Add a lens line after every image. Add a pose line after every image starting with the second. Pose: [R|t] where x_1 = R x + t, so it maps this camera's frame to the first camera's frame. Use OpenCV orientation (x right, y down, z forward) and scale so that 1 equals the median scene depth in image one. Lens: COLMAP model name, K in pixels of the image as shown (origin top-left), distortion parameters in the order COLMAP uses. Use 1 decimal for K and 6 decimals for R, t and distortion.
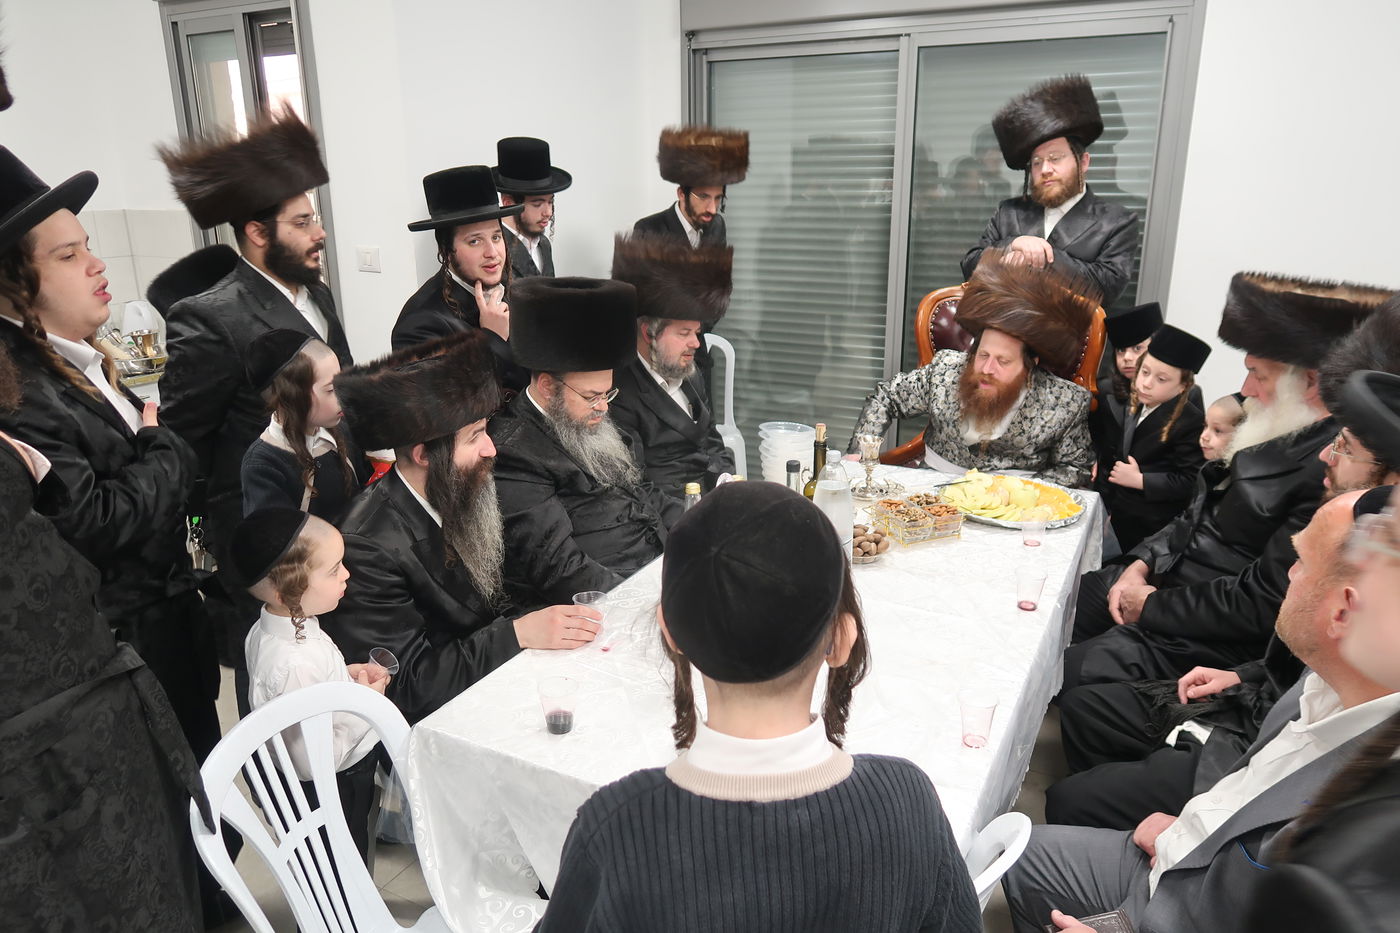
lens RADIAL K [[944.2, 0, 703.5], [0, 944.2, 466.7], [0, 0, 1]] dist [-0.016260, 0.003140]
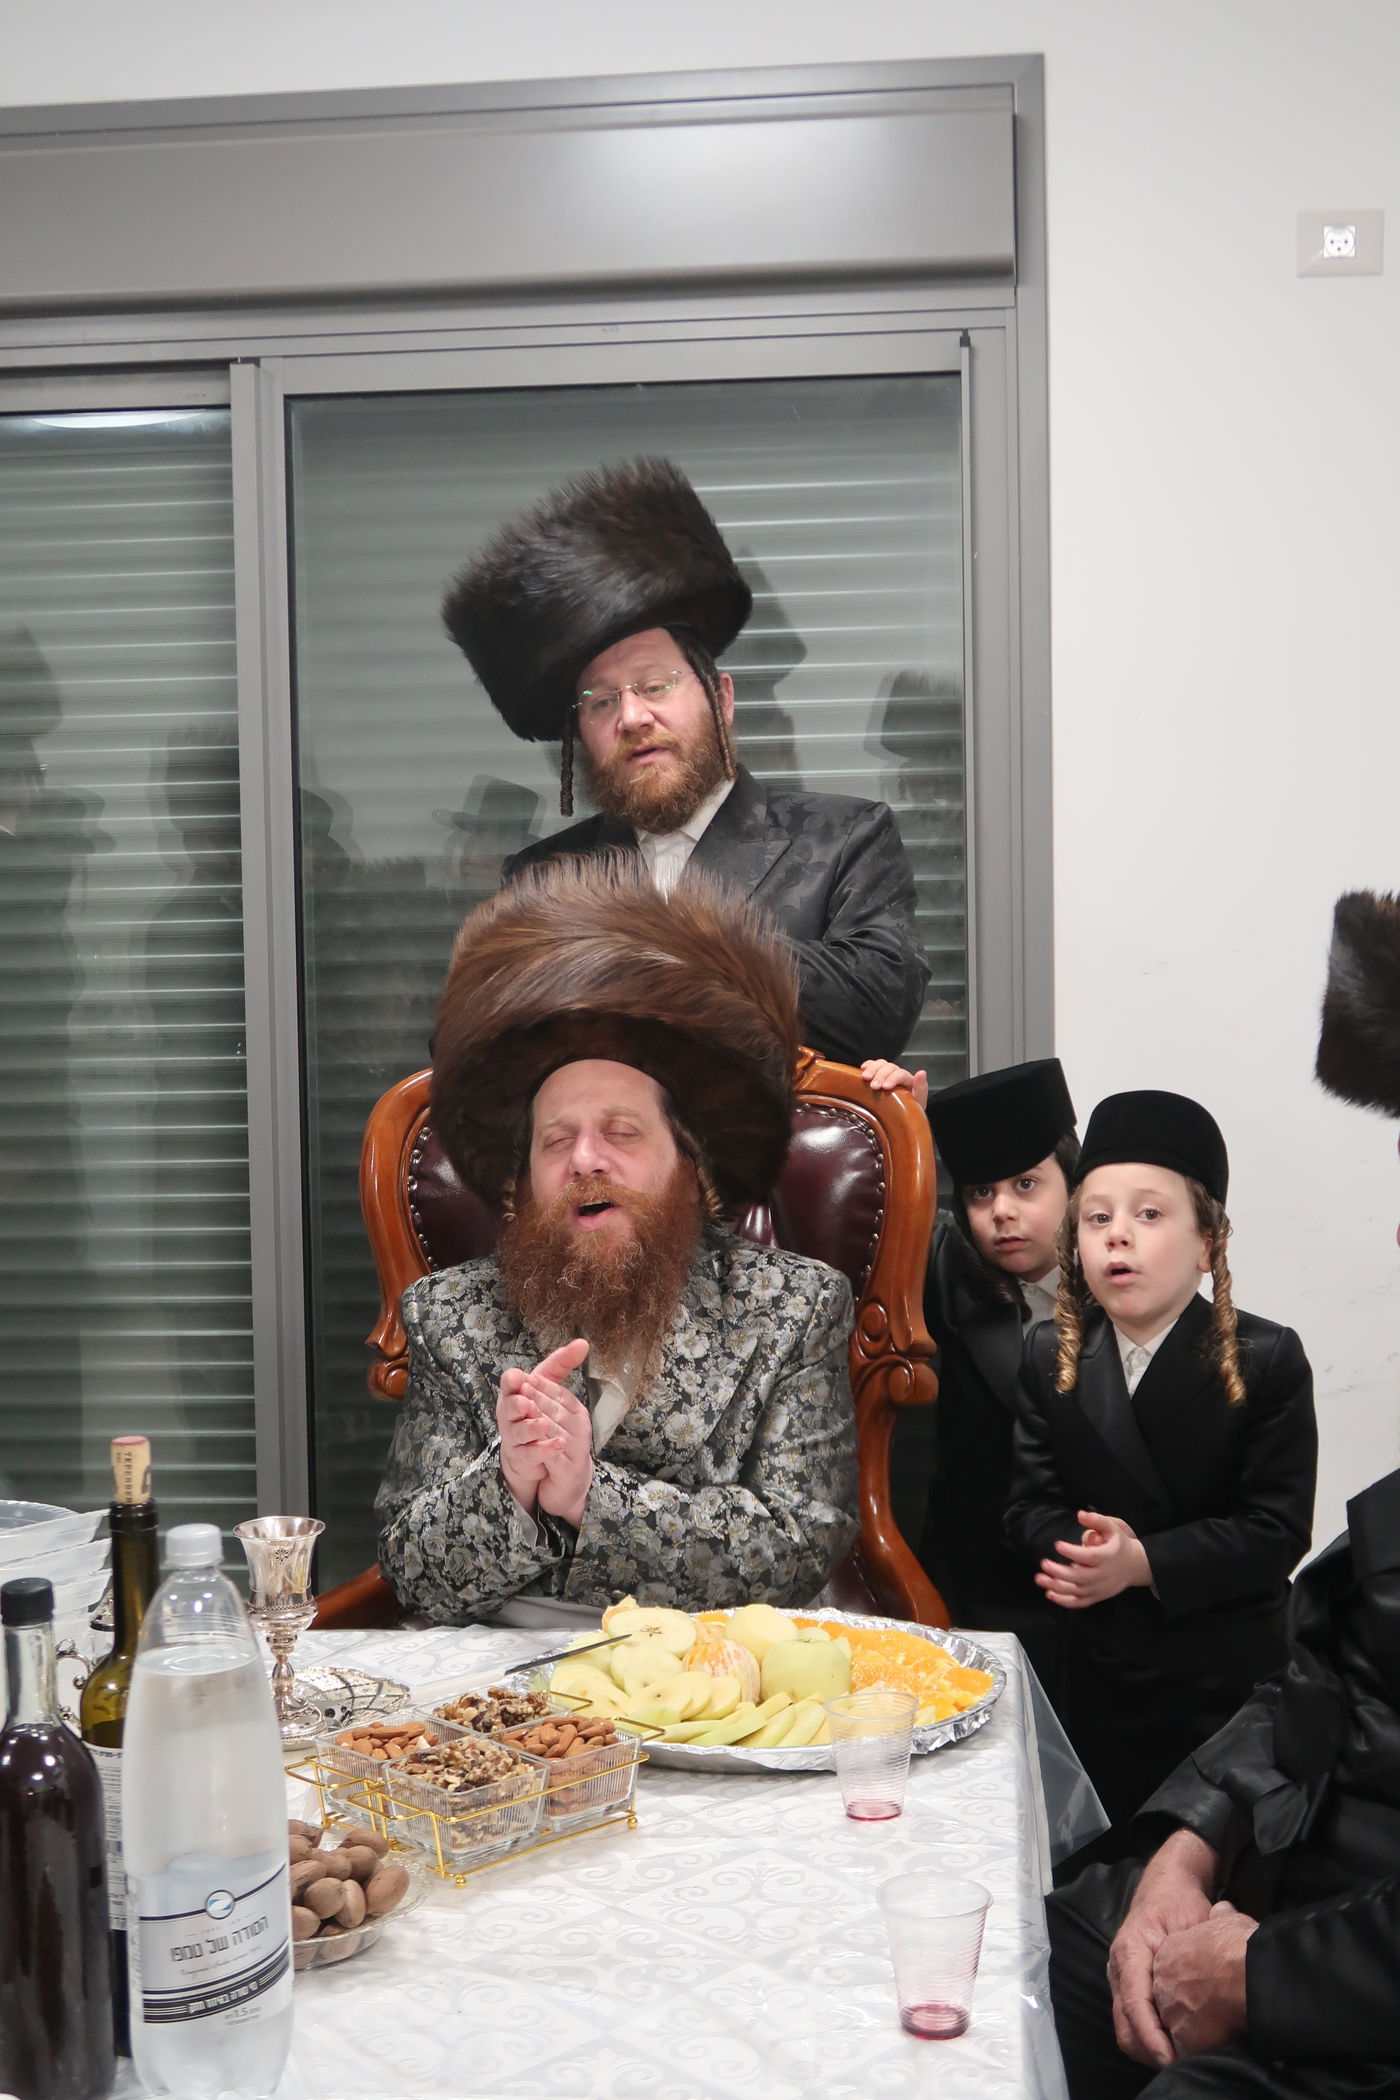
lens RADIAL K [[2747.6, 0, 697.5], [0, 2747.6, 1087.0], [0, 0, 1]] dist [-0.011550, 0.000000]
pose [[0.929779, -0.033966, 0.366548, -0.005801], [0.119160, 0.969894, -0.212385, 0.036507], [-0.348299, 0.241149, 0.905834, 0.188998]]
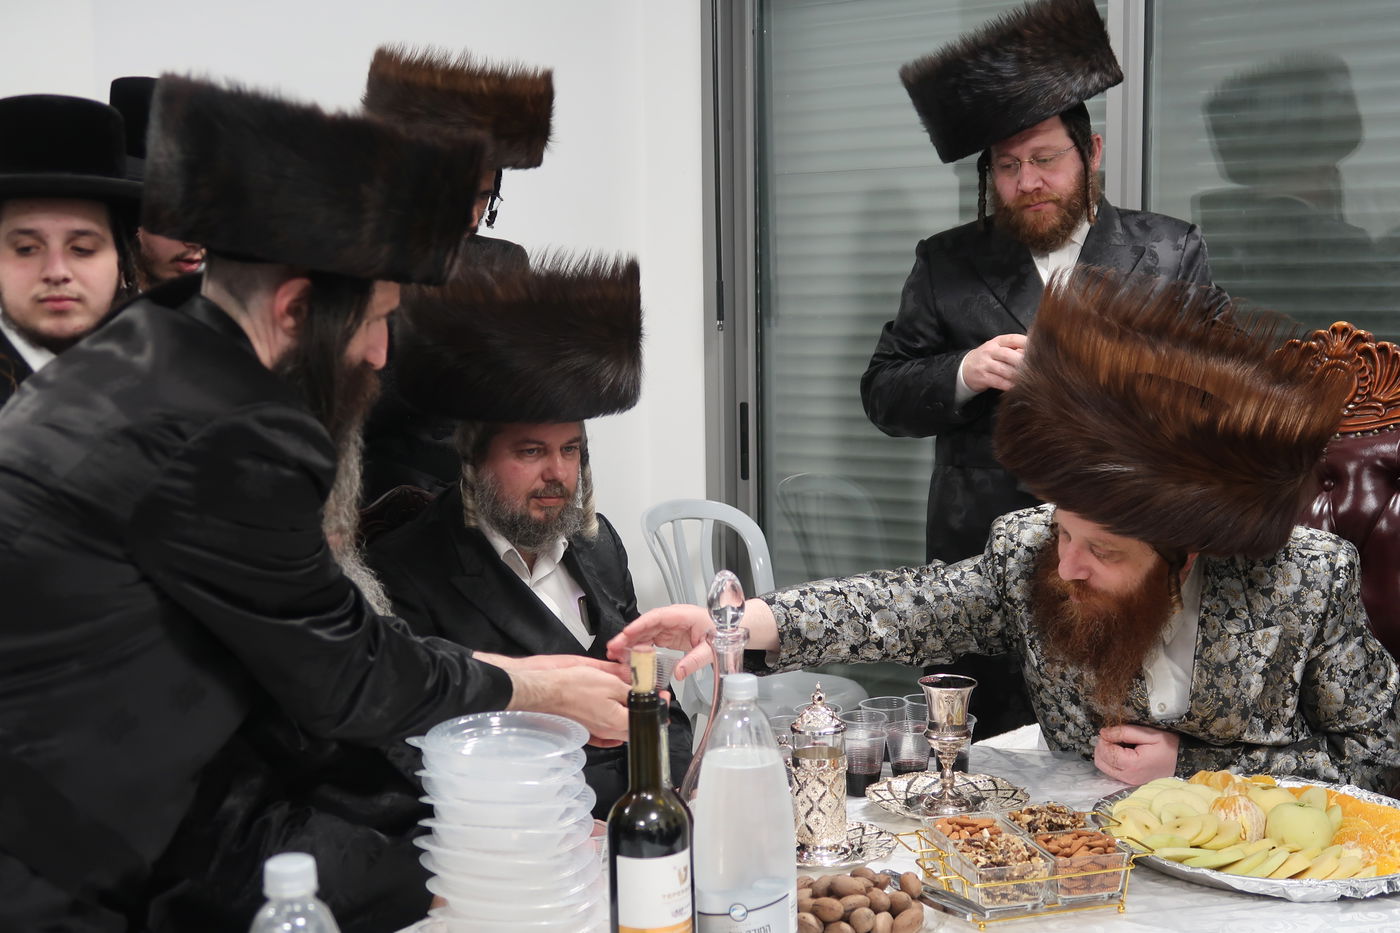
lens RADIAL K [[1745.1, 0, 691.8], [0, 1745.1, 461.9], [0, 0, 1]] dist [0.007206, 0.000000]
pose [[0.992365, 0.007214, -0.123128, 0.174423], [-0.030613, 0.981455, -0.189232, 0.031376], [0.119480, 0.191557, 0.974182, 0.184467]]
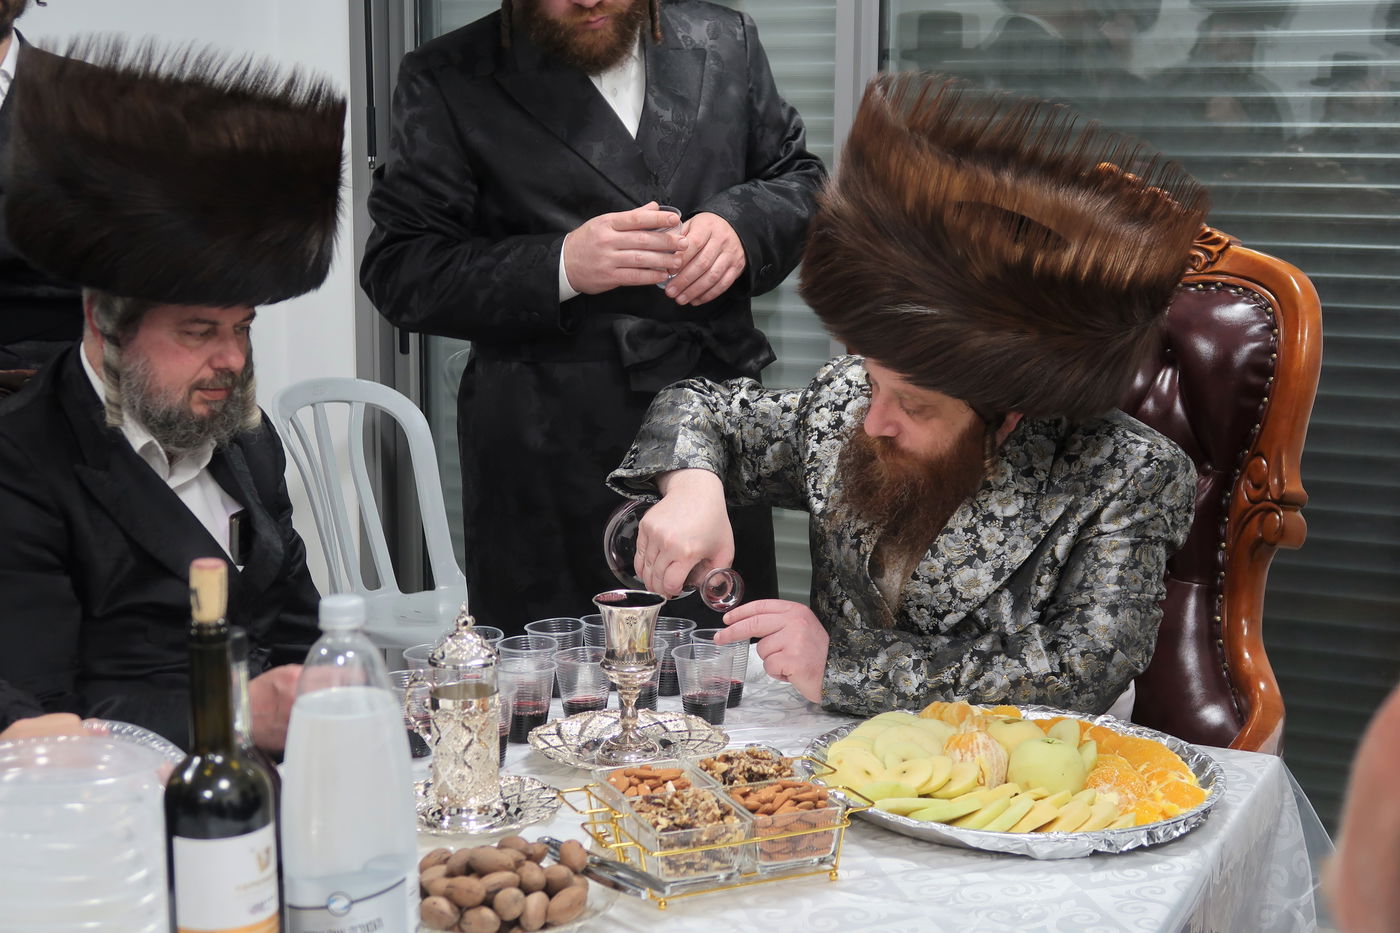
lens RADIAL K [[2046.9, 0, 668.7], [0, 2046.9, 450.4], [0, 0, 1]] dist [-0.005852, 0.000000]
pose [[0.999688, 0.009730, 0.023015, 0.191619], [-0.006451, 0.990340, -0.138508, 0.024563], [-0.024140, 0.138316, 0.990094, 0.251265]]
